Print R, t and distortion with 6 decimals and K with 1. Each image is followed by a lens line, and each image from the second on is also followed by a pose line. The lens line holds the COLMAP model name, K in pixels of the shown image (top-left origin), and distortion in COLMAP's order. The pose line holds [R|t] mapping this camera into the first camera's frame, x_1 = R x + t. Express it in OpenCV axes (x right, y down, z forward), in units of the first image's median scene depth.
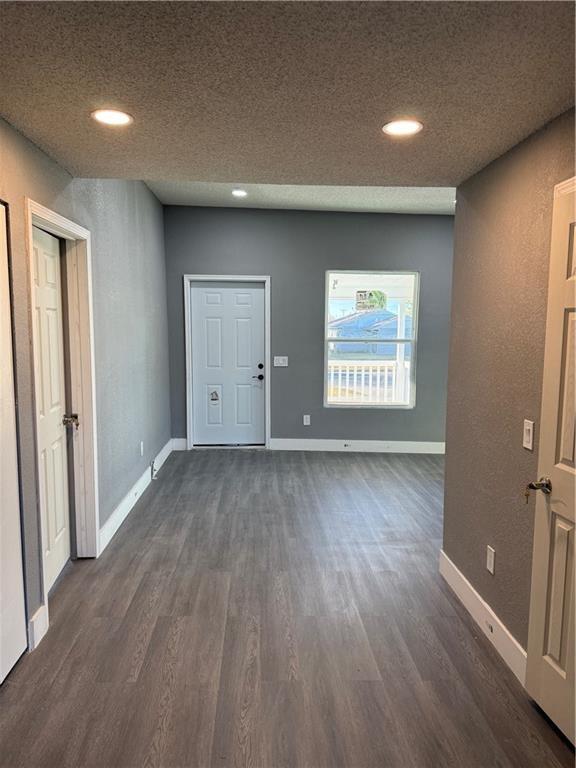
lens RADIAL K [[517.9, 0, 288.0], [0, 517.9, 384.0], [0, 0, 1]] dist [0.007098, -0.039276]
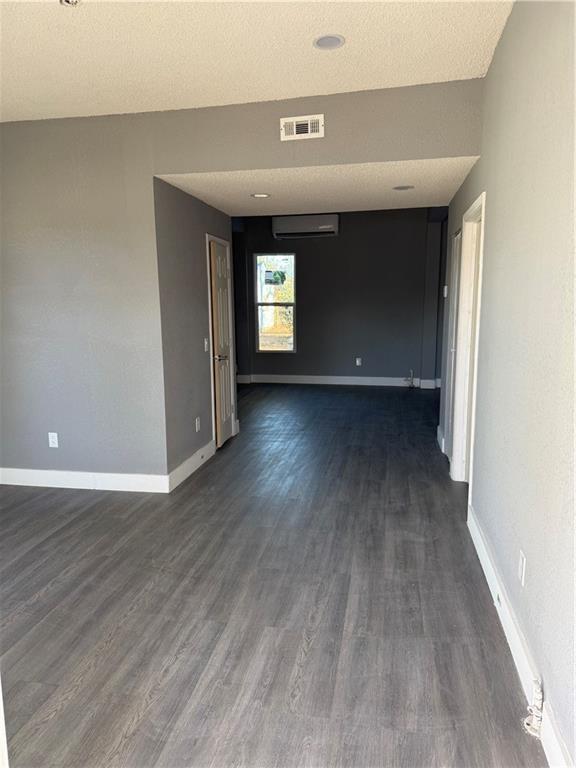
lens RADIAL K [[517.9, 0, 288.0], [0, 517.9, 384.0], [0, 0, 1]] dist [0.007098, -0.039276]
pose [[-0.970509, -0.044309, 0.236957, -0.144583], [0.022240, 0.962312, 0.271036, -0.116662], [-0.240036, 0.268313, -0.932947, 1.103377]]
